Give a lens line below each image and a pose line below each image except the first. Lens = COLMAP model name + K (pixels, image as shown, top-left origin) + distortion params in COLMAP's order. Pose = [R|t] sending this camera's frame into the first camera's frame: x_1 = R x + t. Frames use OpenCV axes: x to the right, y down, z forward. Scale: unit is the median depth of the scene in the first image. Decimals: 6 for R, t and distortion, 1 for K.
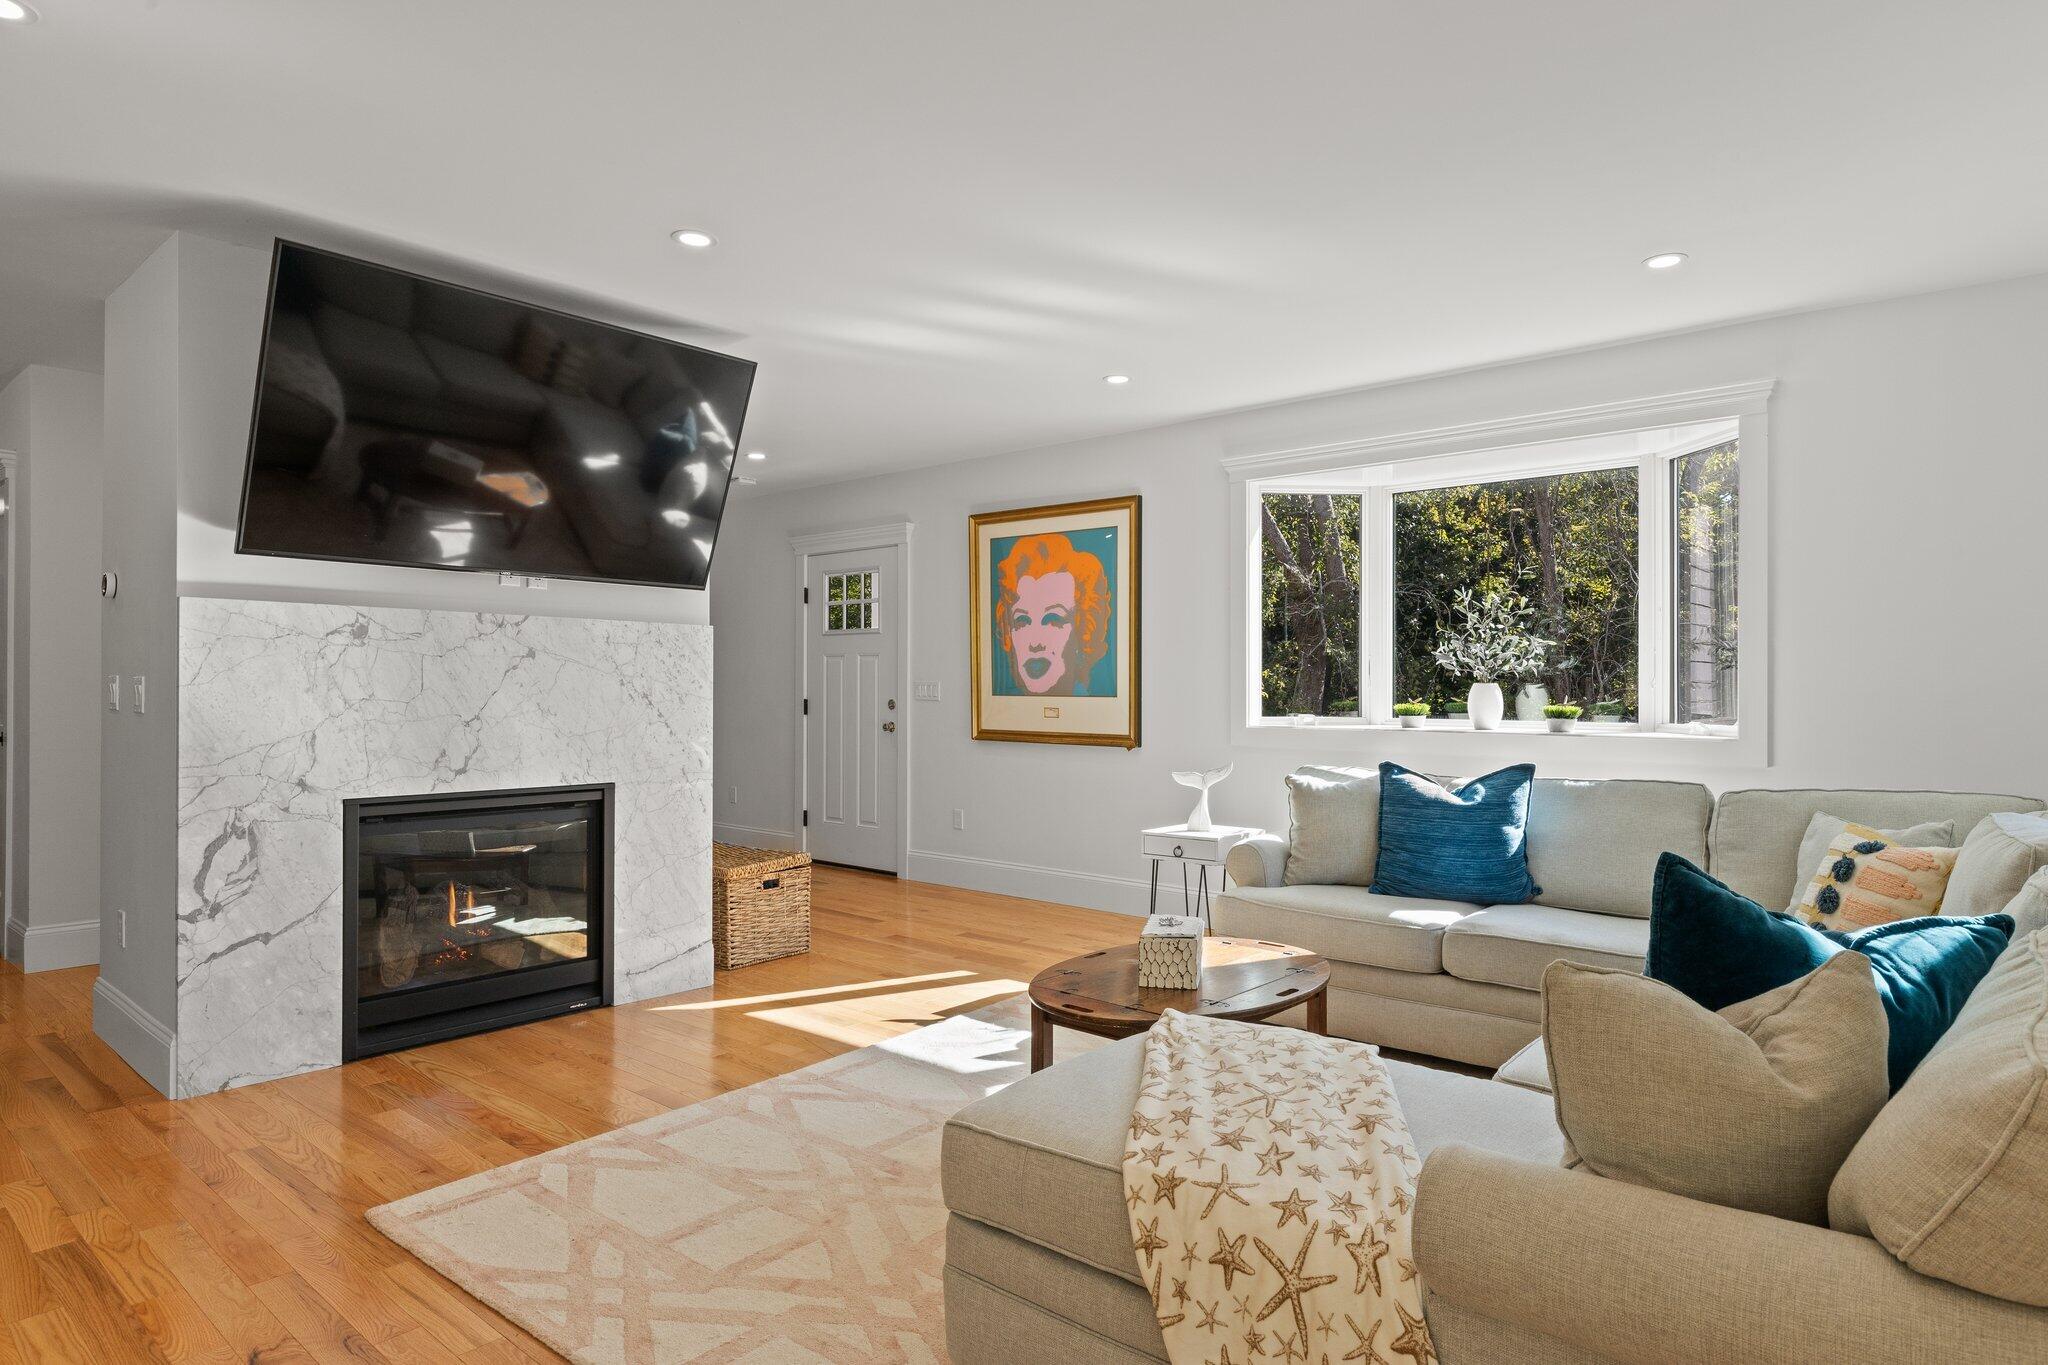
lens RADIAL K [[1173.5, 0, 1044.1], [0, 1173.5, 689.1], [0, 0, 1]] dist [0.007736, -0.004068]
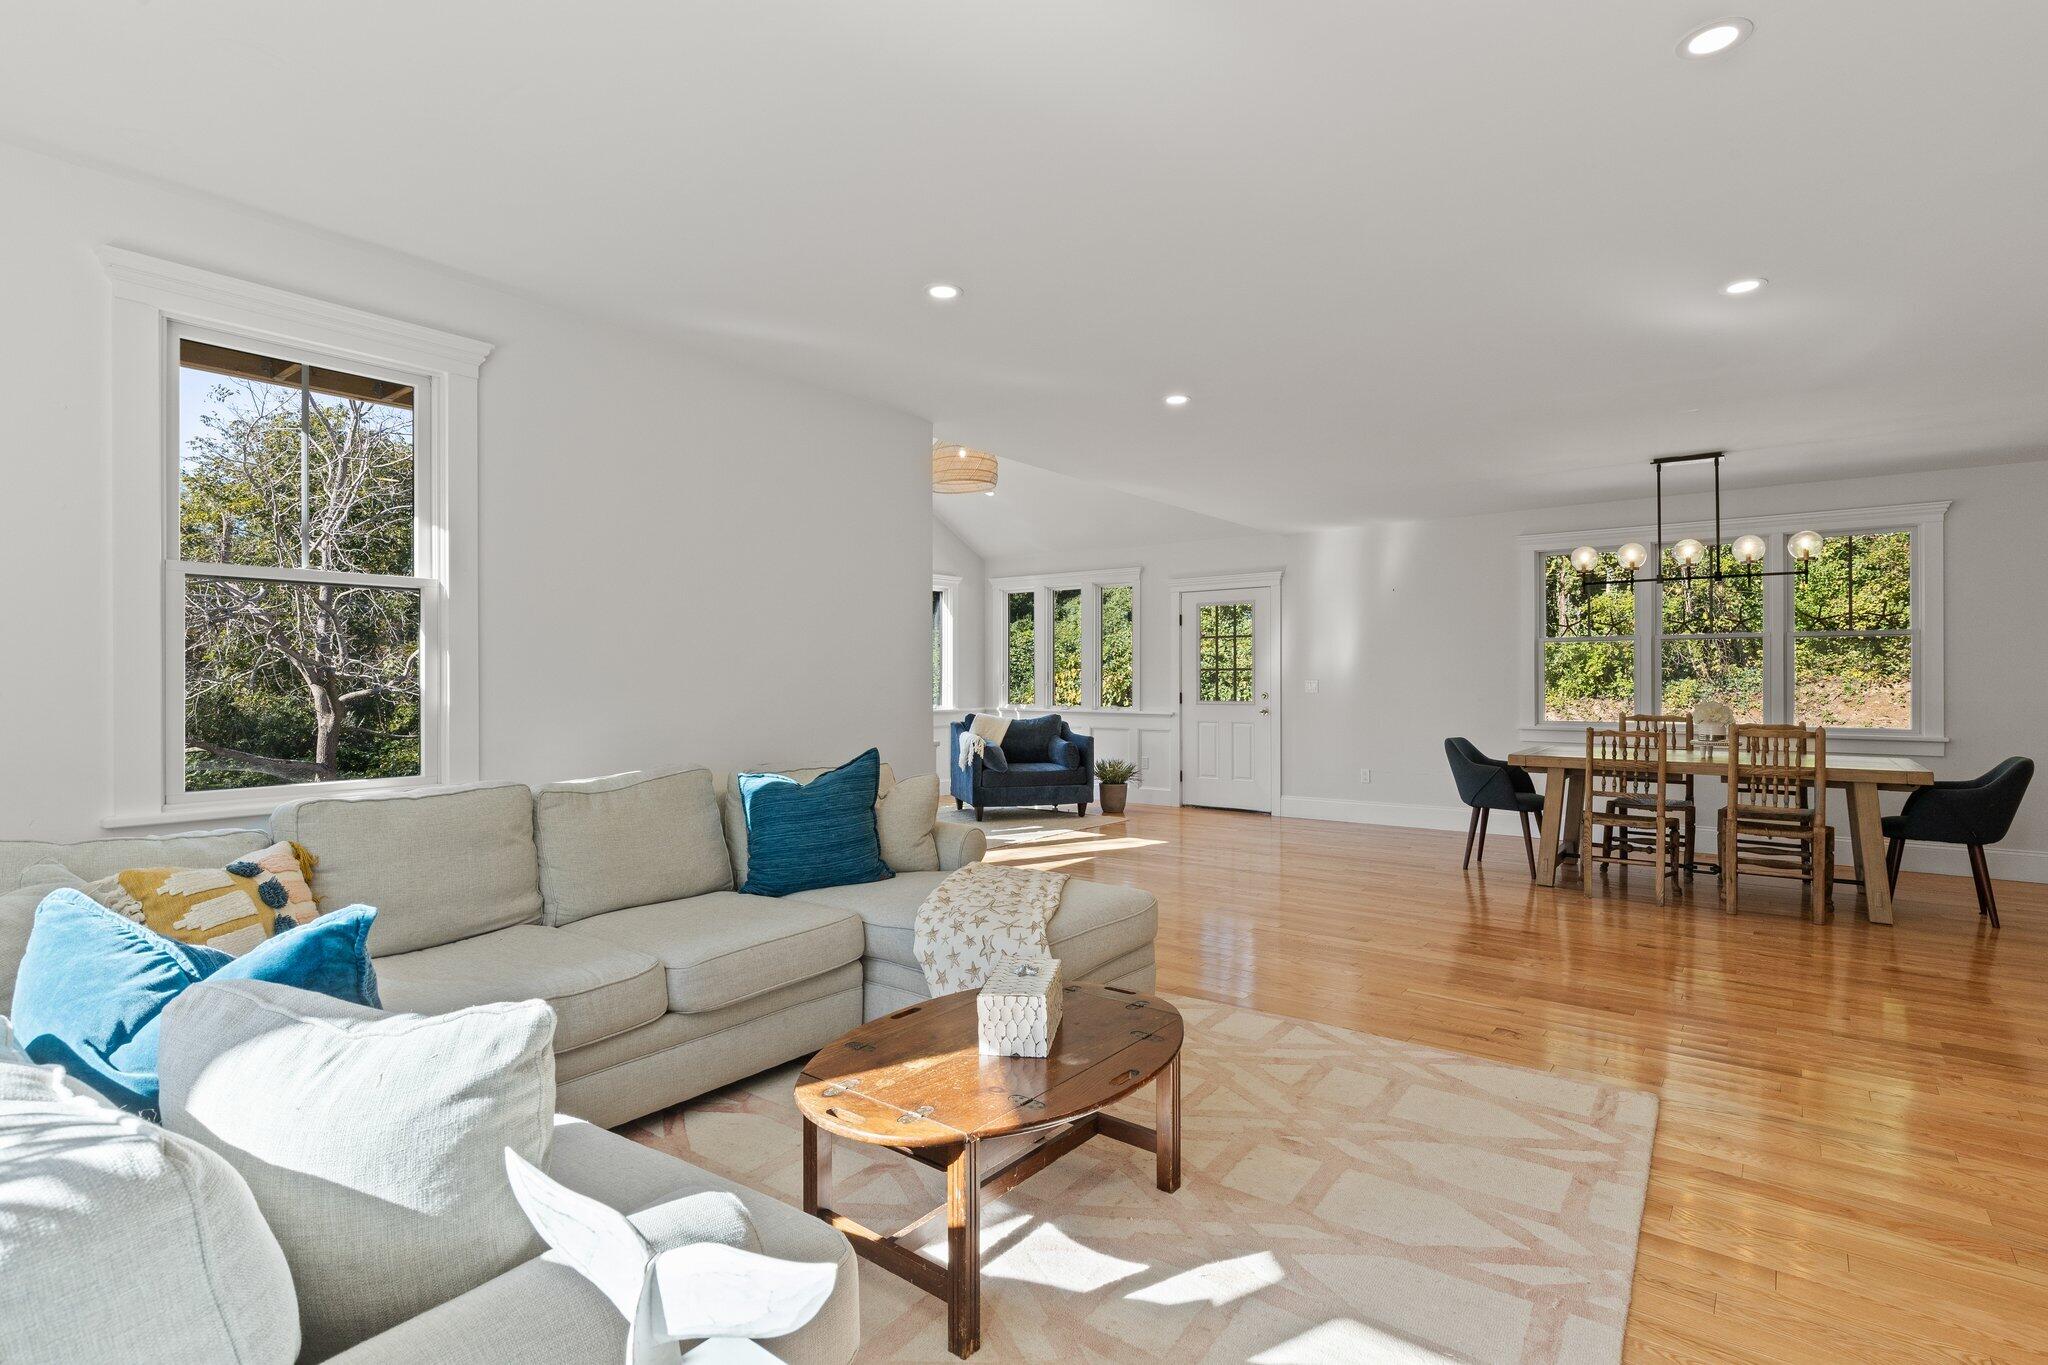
lens RADIAL K [[989.3, 0, 1039.0], [0, 989.3, 681.1], [0, 0, 1]] dist [-0.002937, 0.001096]
pose [[-0.998528, -0.003445, -0.054129, 0.109776], [-0.003502, 0.999993, 0.000948, -0.007357], [0.054125, 0.001136, -0.998534, 1.372569]]
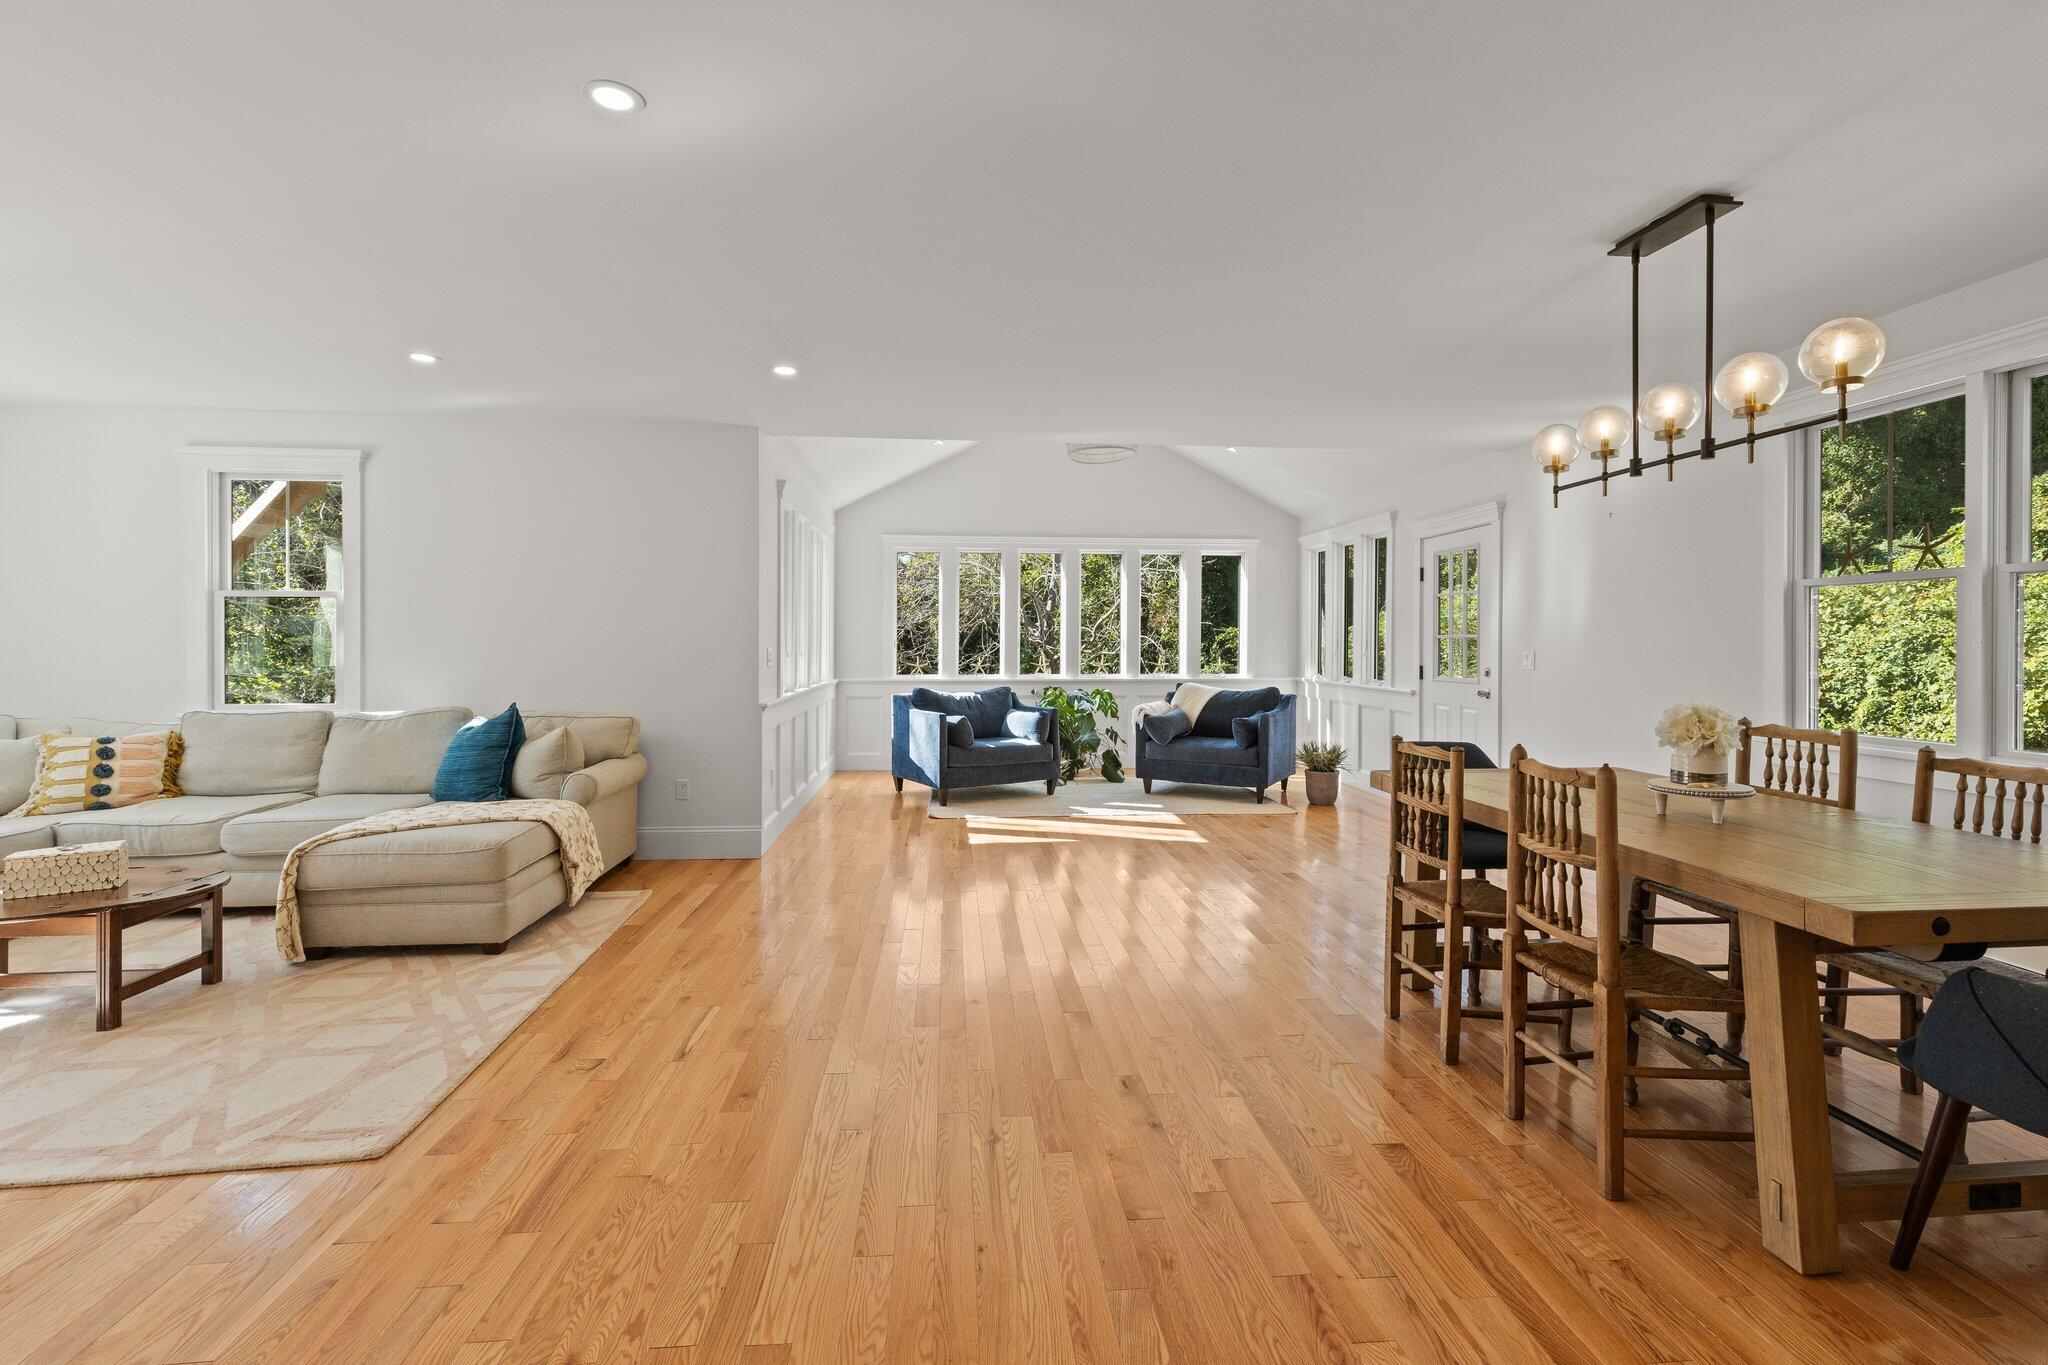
lens RADIAL K [[913.5, 0, 1026.2], [0, 913.5, 664.1], [0, 0, 1]] dist [0.009261, -0.001845]
pose [[-0.715008, -0.019680, 0.698839, -1.064412], [-0.003800, 0.999698, 0.024265, -0.021510], [-0.699106, 0.014694, -0.714867, 0.791458]]
